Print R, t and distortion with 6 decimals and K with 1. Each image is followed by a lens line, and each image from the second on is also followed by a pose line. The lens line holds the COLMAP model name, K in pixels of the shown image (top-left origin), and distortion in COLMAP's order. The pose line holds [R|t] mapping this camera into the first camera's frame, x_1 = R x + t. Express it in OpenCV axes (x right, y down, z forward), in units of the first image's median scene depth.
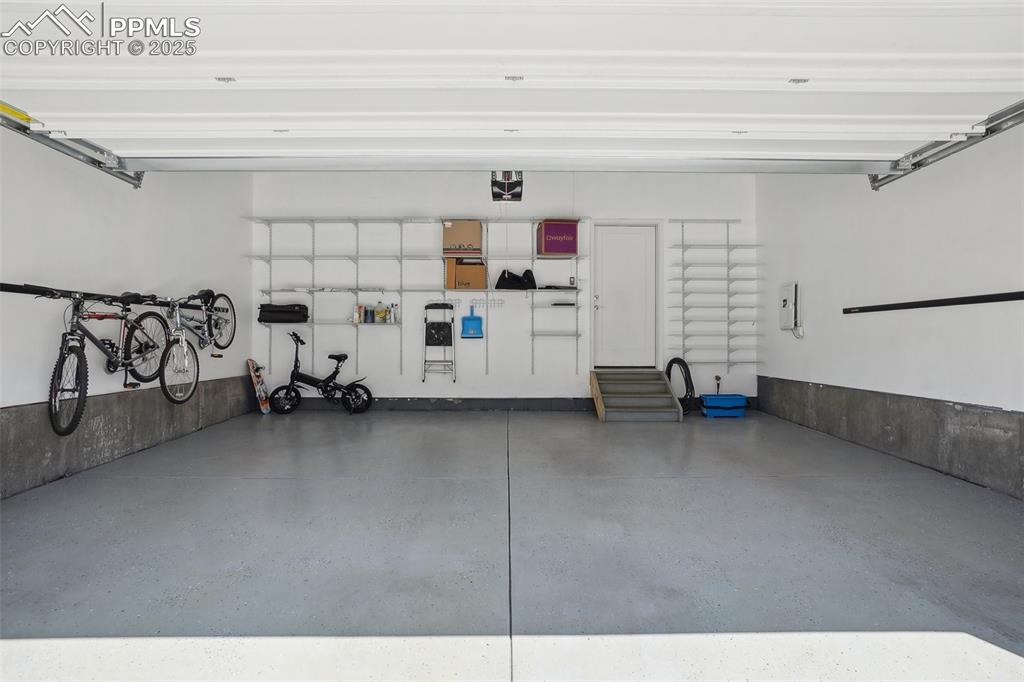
lens RADIAL K [[523.4, 0, 511.5], [0, 523.4, 339.9], [0, 0, 1]] dist [-0.026611, 0.011605]
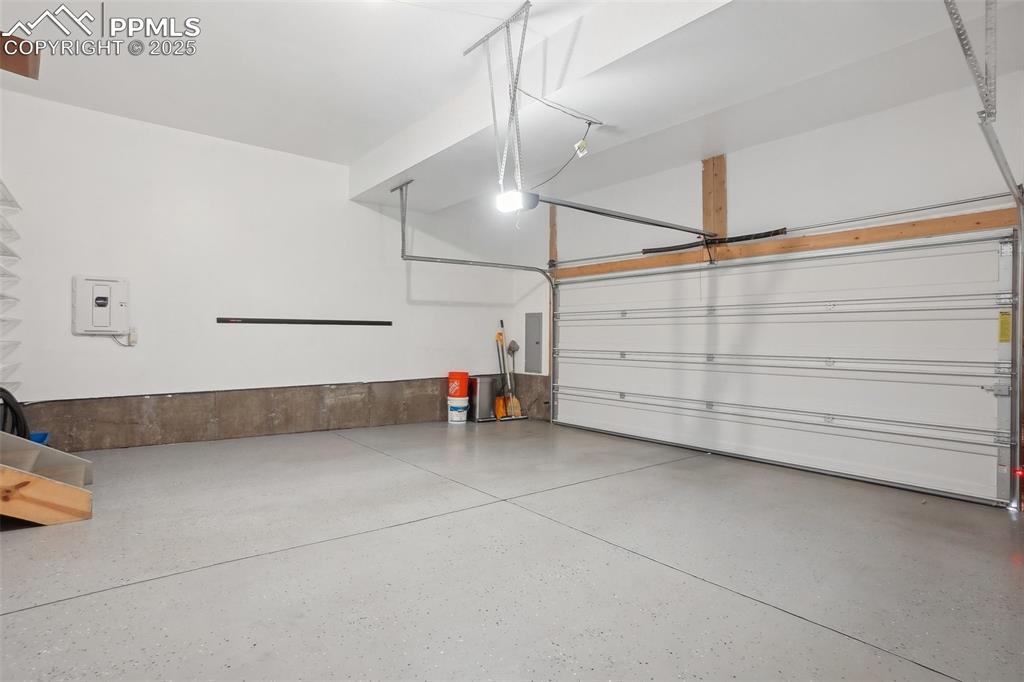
lens RADIAL K [[485.4, 0, 511.4], [0, 485.4, 340.3], [0, 0, 1]] dist [-0.028967, 0.000695]
pose [[-0.629549, -0.004003, 0.776950, -0.599842], [-0.001204, 0.999991, 0.004177, -0.021748], [-0.776960, 0.001695, -0.629548, 1.337498]]
